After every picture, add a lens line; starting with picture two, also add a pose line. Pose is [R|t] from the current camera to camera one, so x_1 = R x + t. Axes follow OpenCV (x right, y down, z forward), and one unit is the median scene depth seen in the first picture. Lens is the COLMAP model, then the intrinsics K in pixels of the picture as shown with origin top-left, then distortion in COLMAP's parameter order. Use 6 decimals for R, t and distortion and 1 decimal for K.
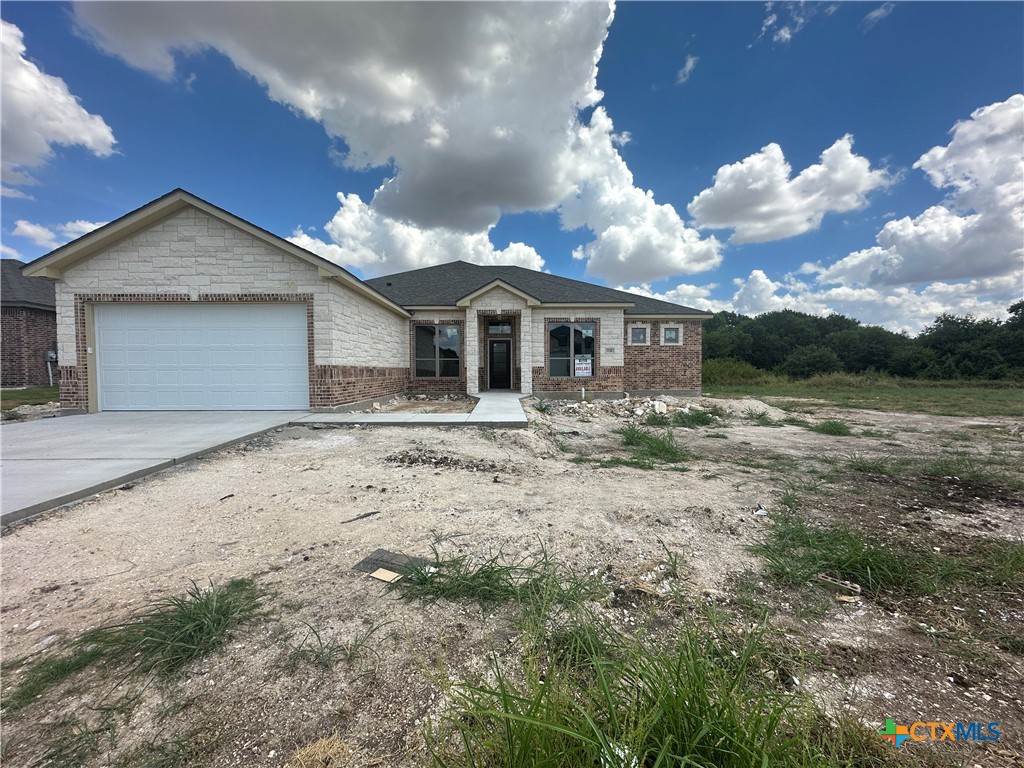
lens RADIAL K [[408.9, 0, 510.6], [0, 408.9, 384.2], [0, 0, 1]] dist [-0.002170, 0.000417]
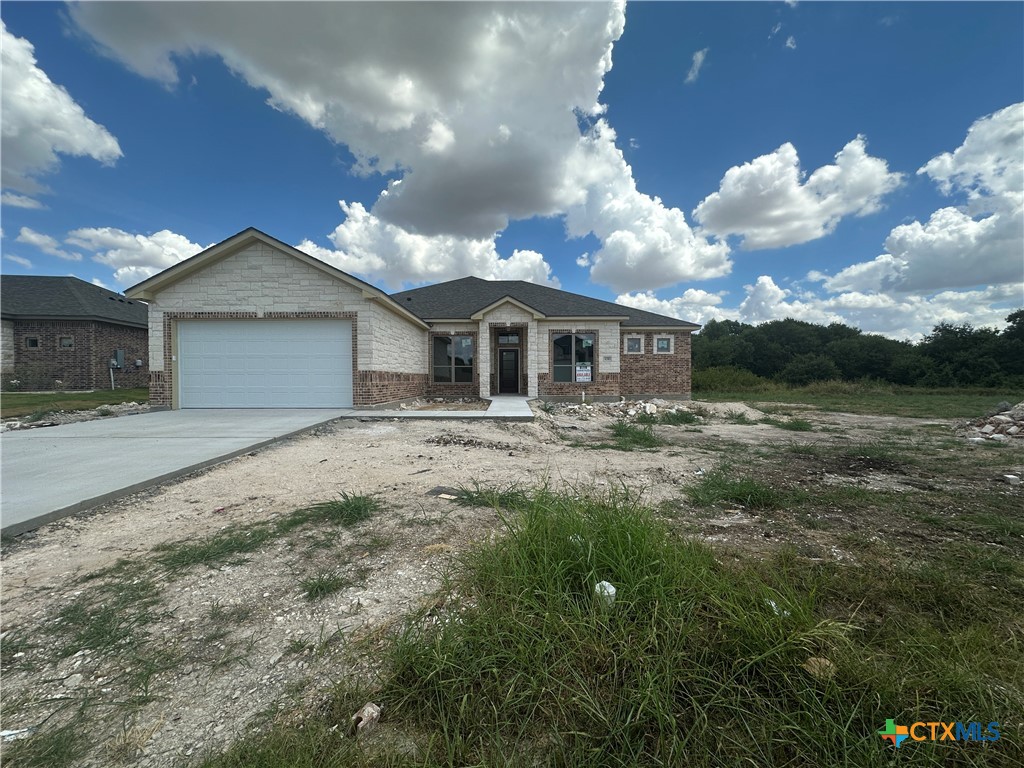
lens RADIAL K [[408.9, 0, 510.6], [0, 408.9, 384.2], [0, 0, 1]] dist [-0.002170, 0.000417]
pose [[0.999901, 0.001190, -0.014004, -0.006359], [-0.001472, 0.999797, -0.020103, 0.010974], [0.013977, 0.020122, 0.999700, -0.126047]]
